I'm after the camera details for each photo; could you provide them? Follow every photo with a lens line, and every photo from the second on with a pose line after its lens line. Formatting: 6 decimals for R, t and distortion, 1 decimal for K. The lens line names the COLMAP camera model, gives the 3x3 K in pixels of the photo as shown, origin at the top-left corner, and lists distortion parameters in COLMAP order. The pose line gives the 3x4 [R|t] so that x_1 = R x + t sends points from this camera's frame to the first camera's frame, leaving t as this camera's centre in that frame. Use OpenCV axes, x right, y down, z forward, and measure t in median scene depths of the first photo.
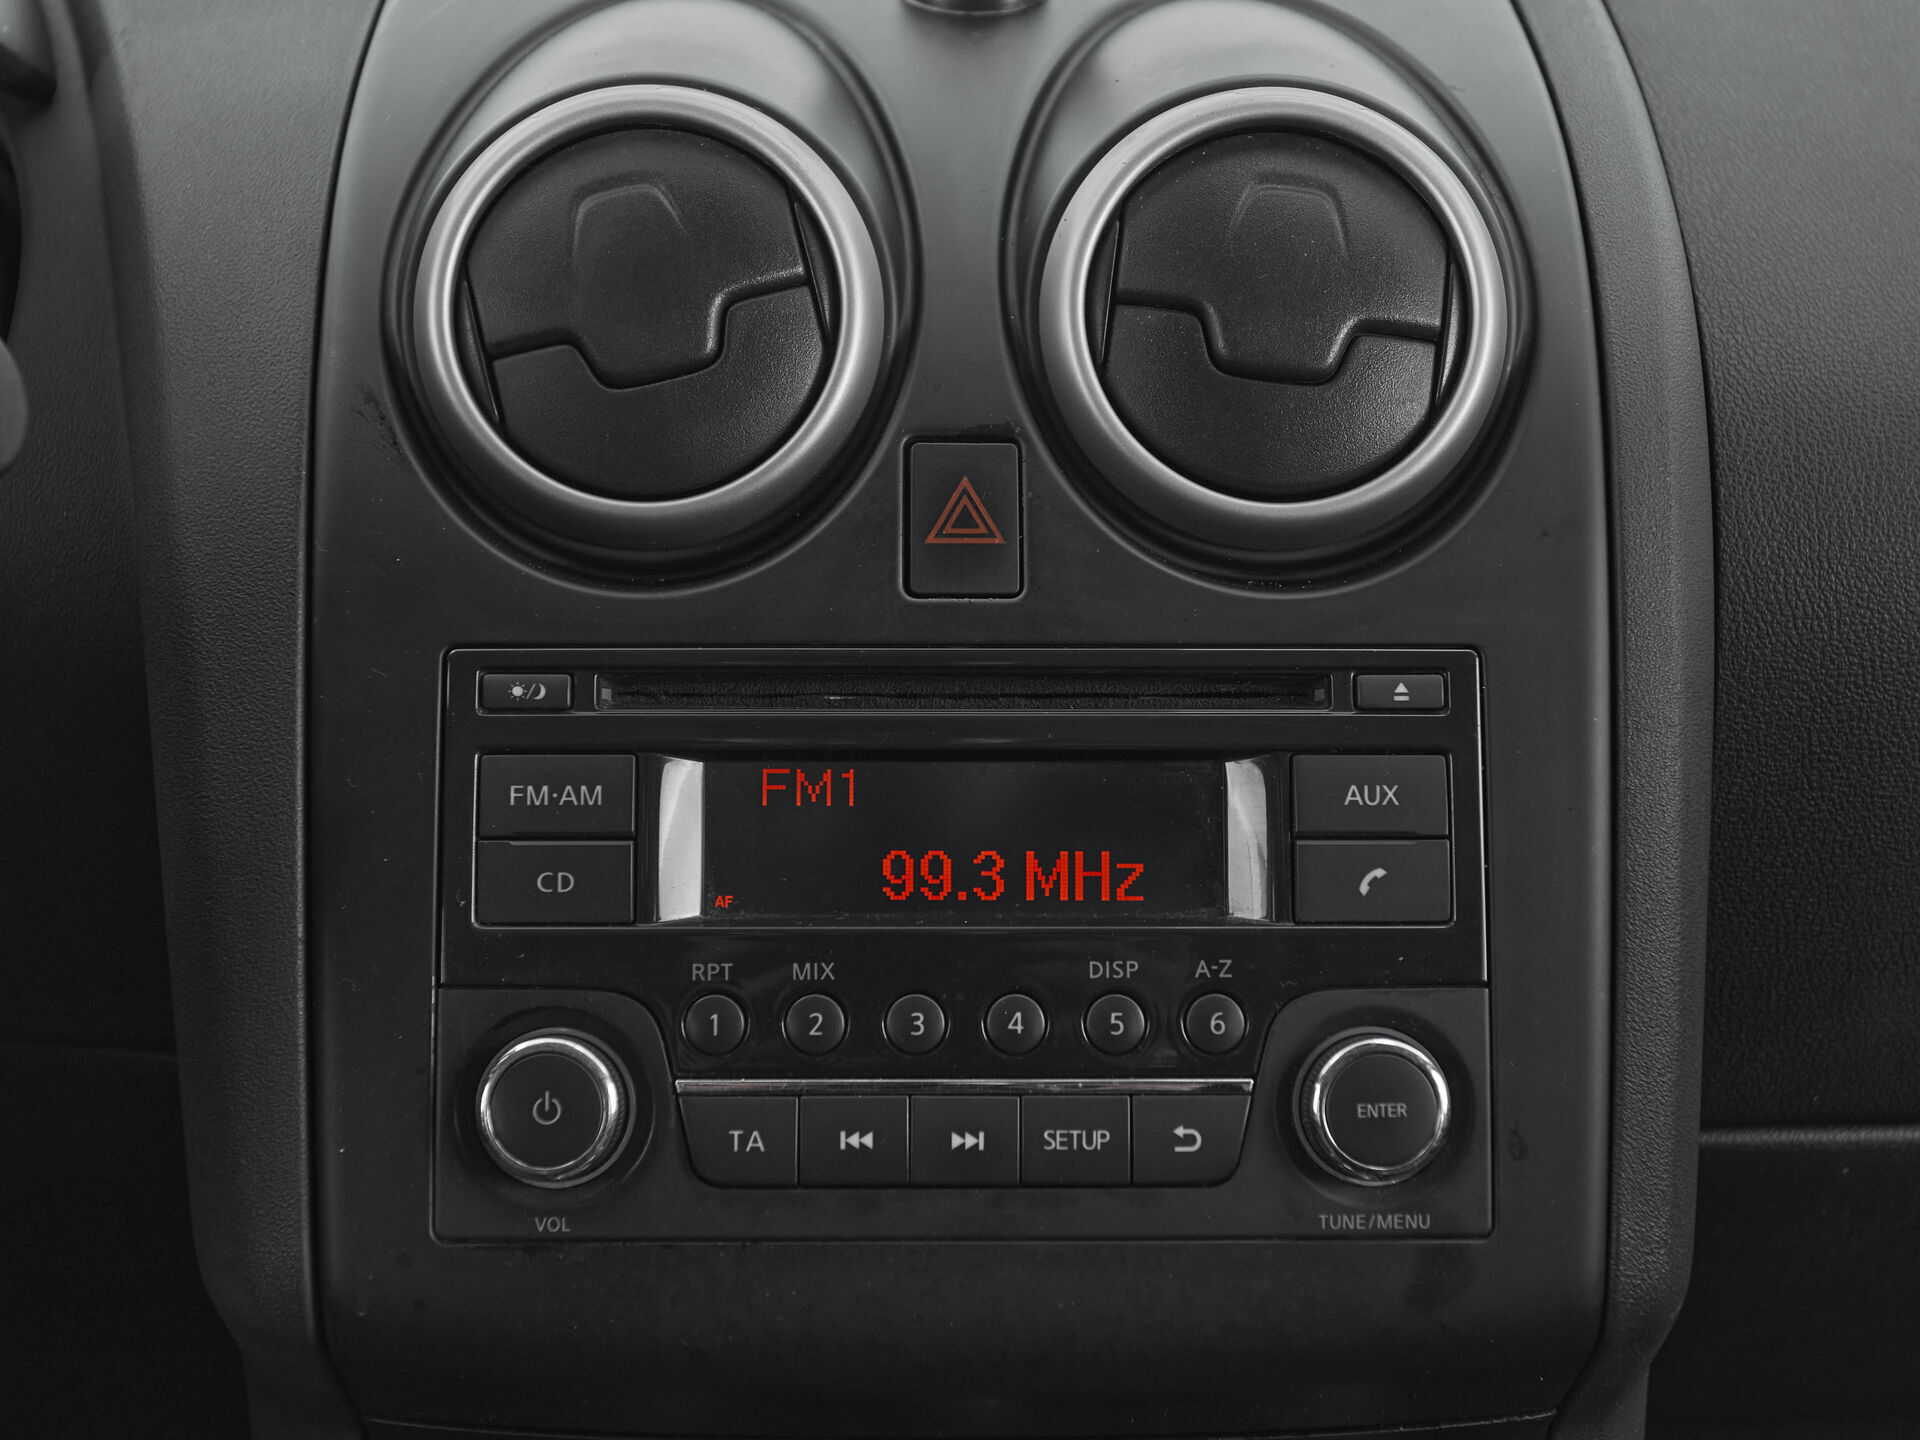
lens RADIAL K [[2839.6, 0, 1002.6], [0, 2839.6, 774.3], [0, 0, 1]] dist [0.030524, 0.034420]
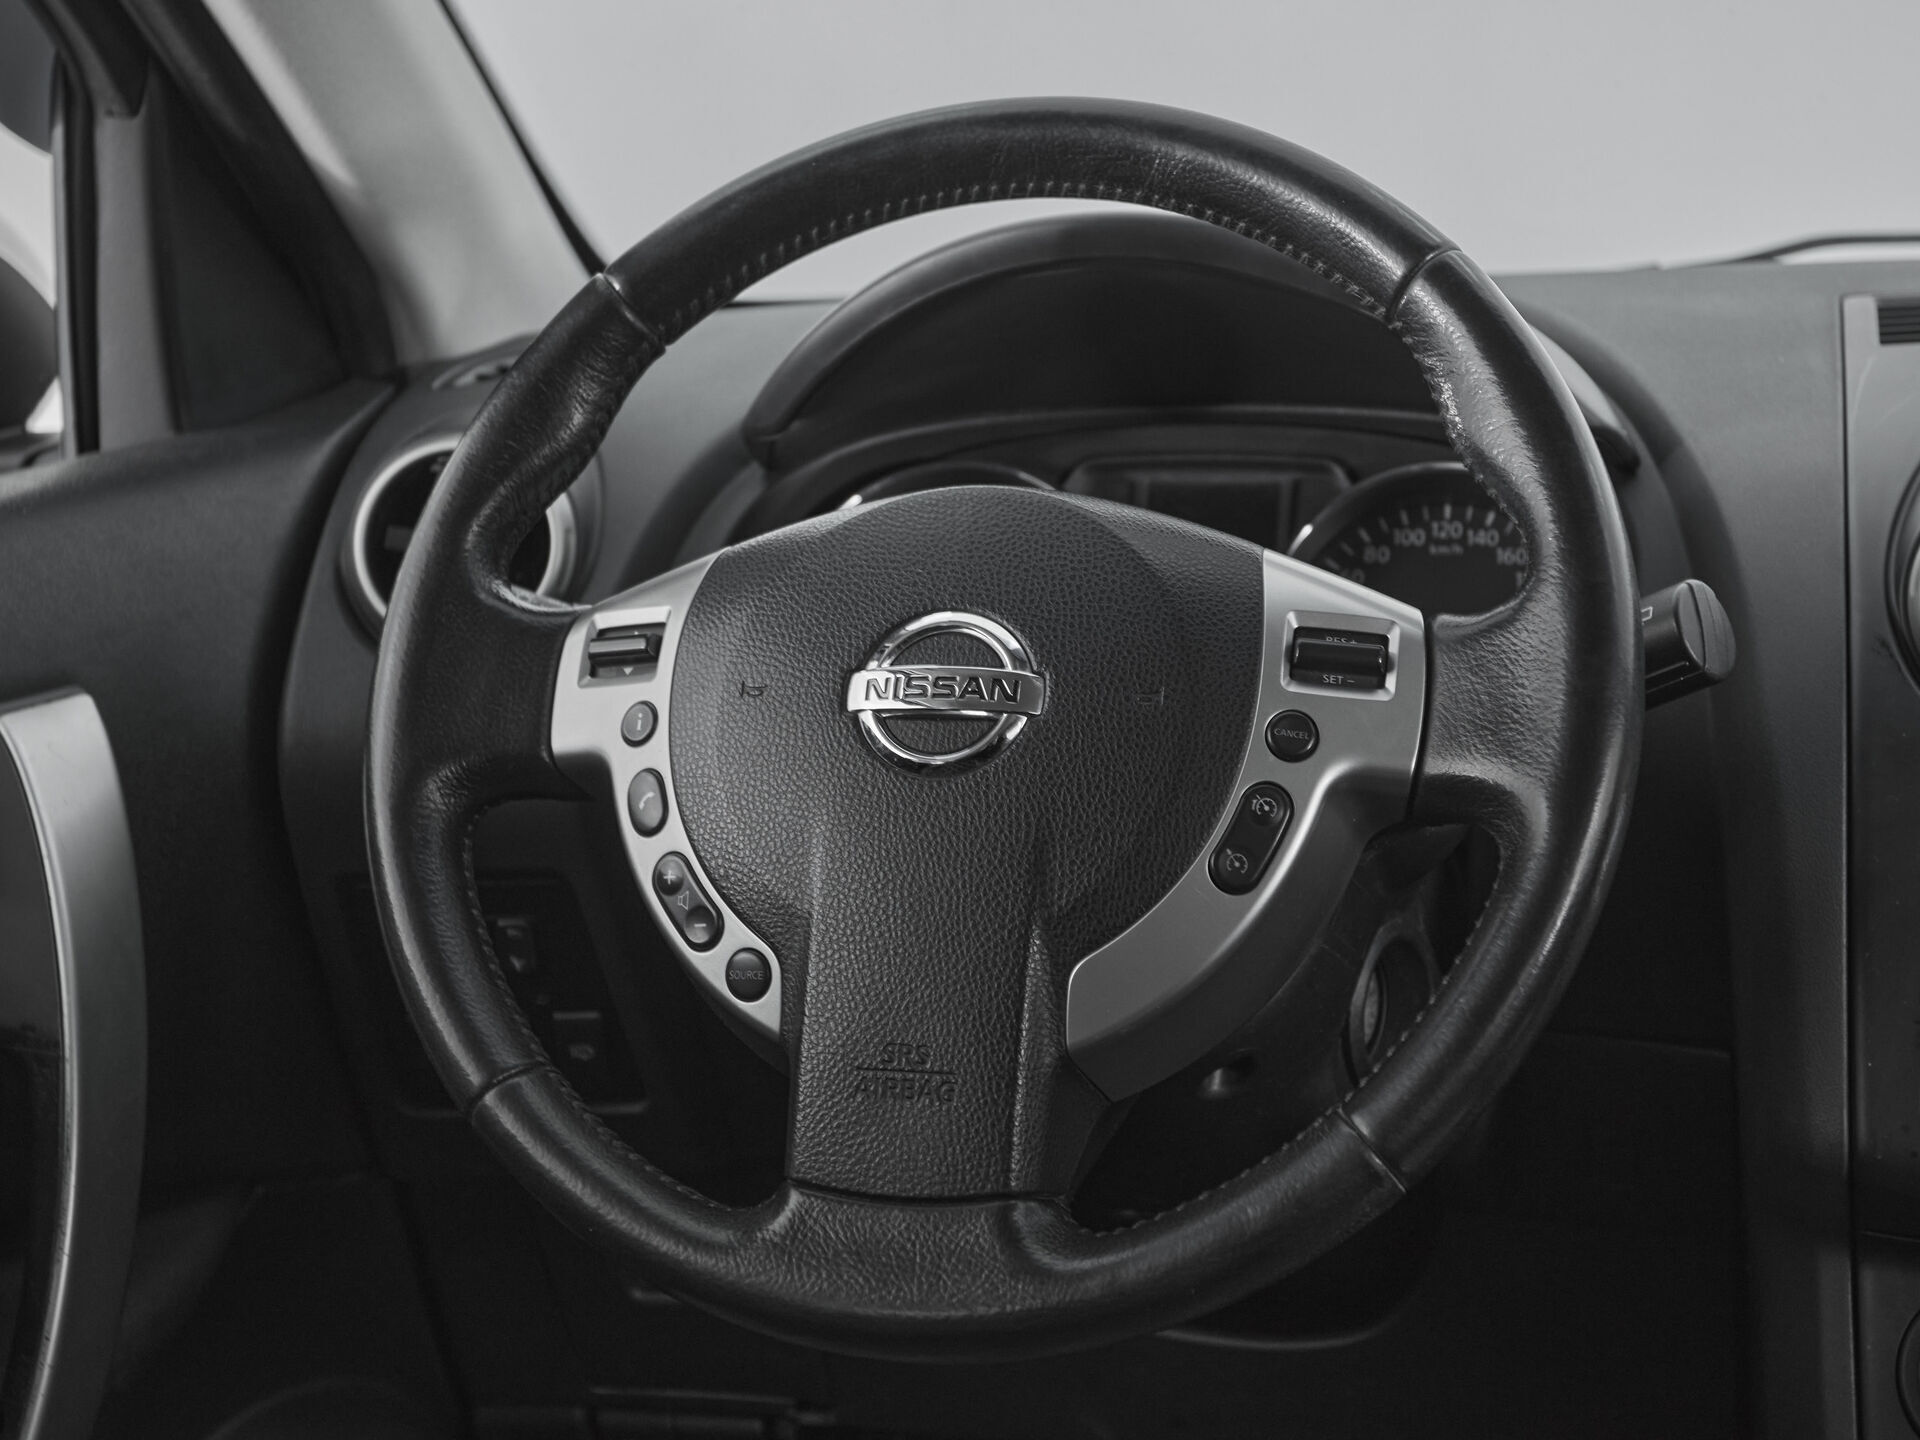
lens RADIAL K [[2839.6, 0, 1002.6], [0, 2839.6, 774.3], [0, 0, 1]] dist [0.030524, 0.034420]
pose [[0.953577, 0.028801, -0.299769, -0.218431], [-0.059129, 0.993946, -0.092599, 0.147828], [0.295287, 0.106025, 0.949507, -0.854658]]
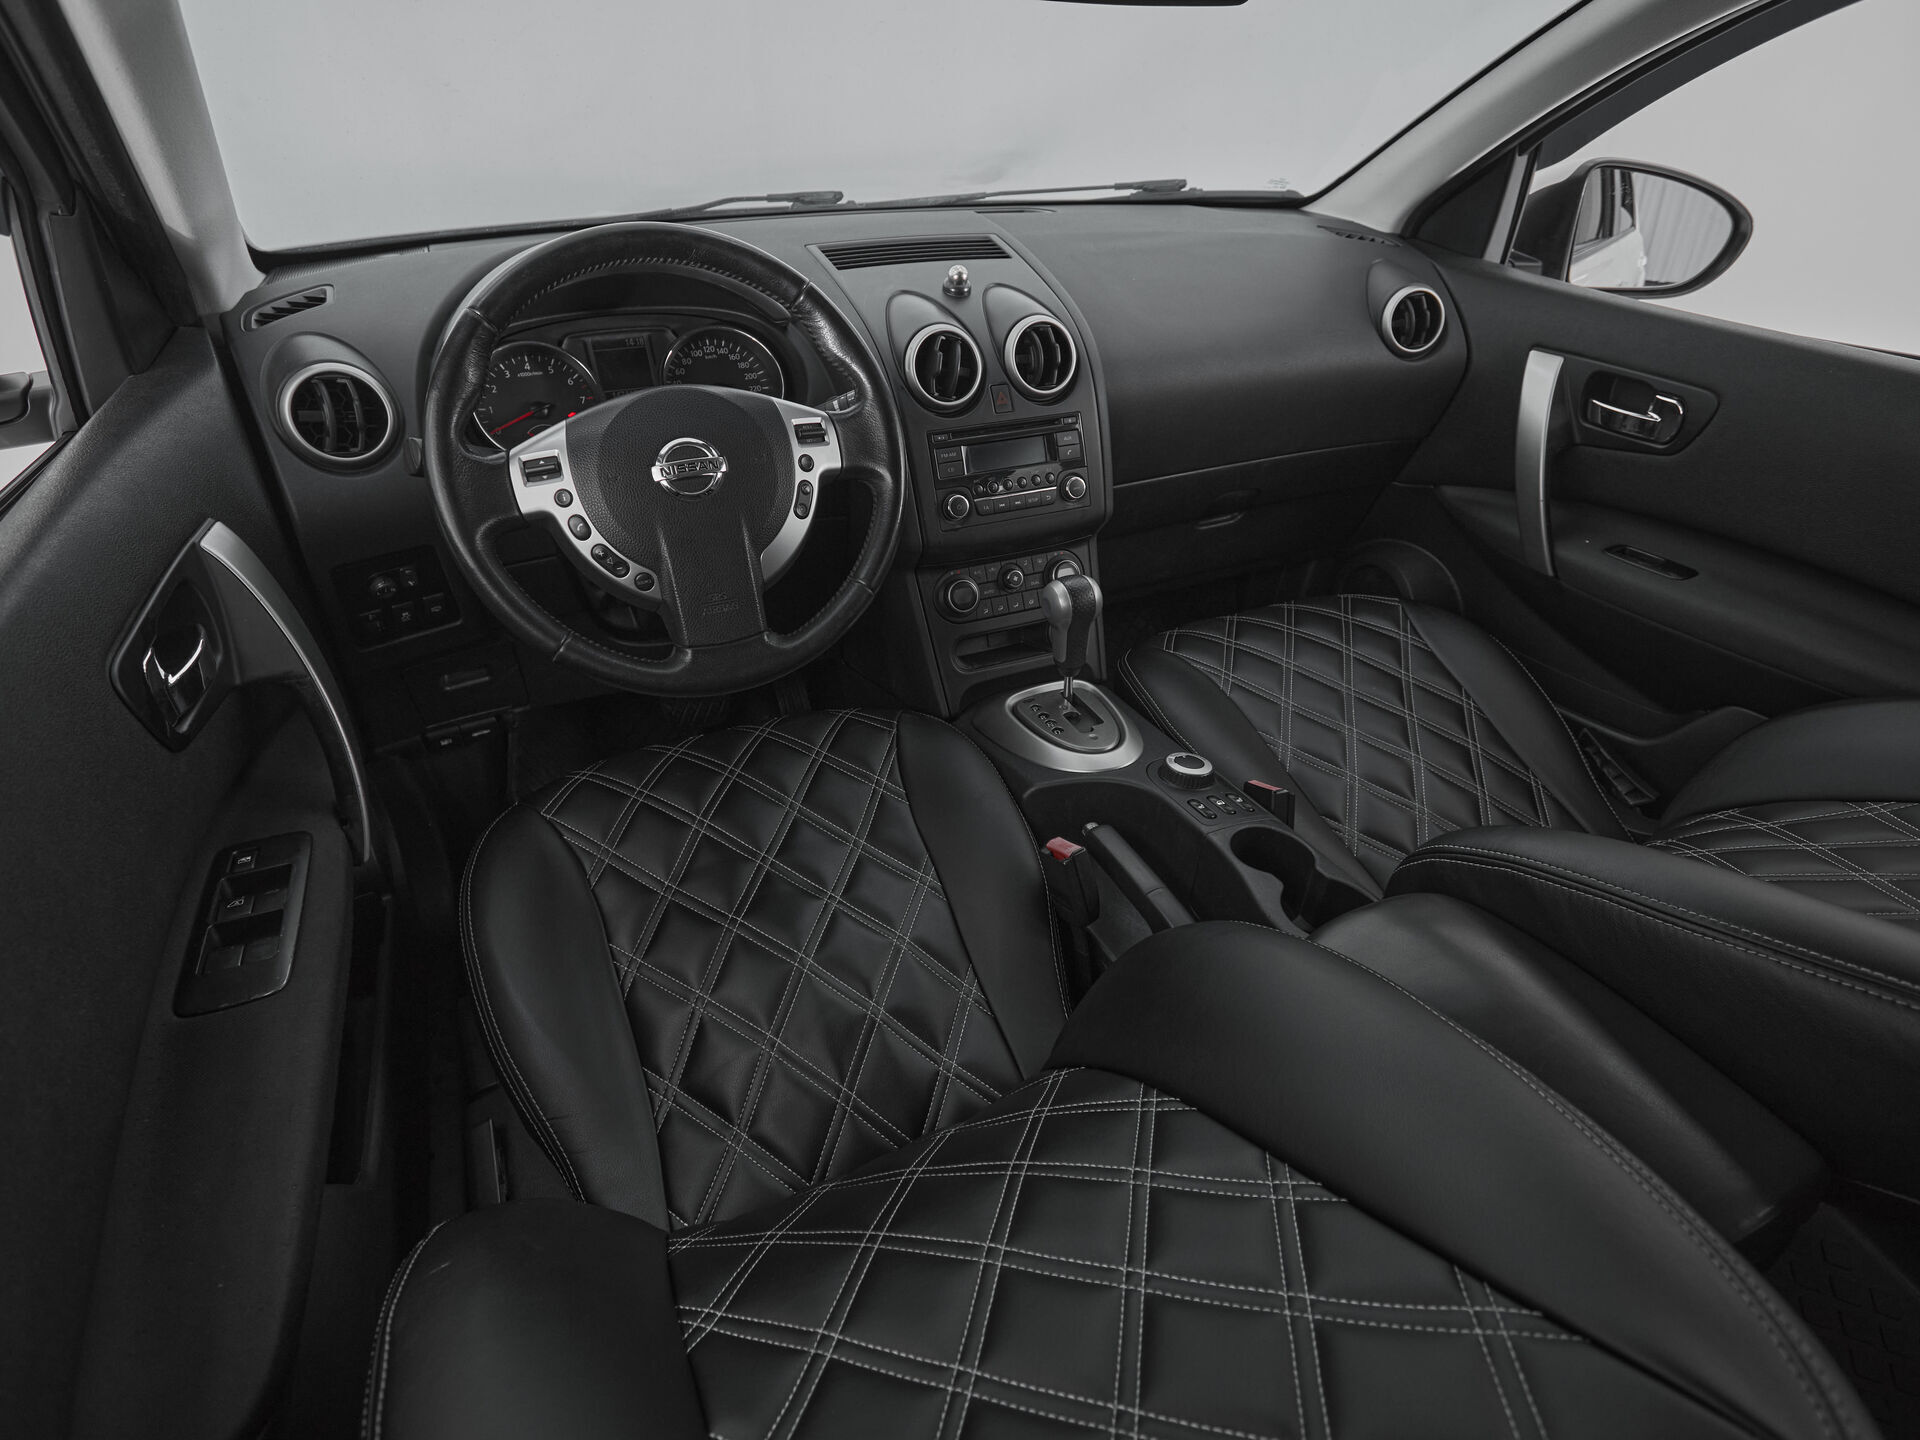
lens RADIAL K [[1021.6, 0, 979.6], [0, 1021.6, 713.1], [0, 0, 1]] dist [-0.004569, 0.000317]
pose [[0.915078, -0.214214, 0.341678, -0.950129], [0.112206, 0.949044, 0.294491, -0.102632], [-0.387352, -0.231144, 0.892486, -1.078250]]
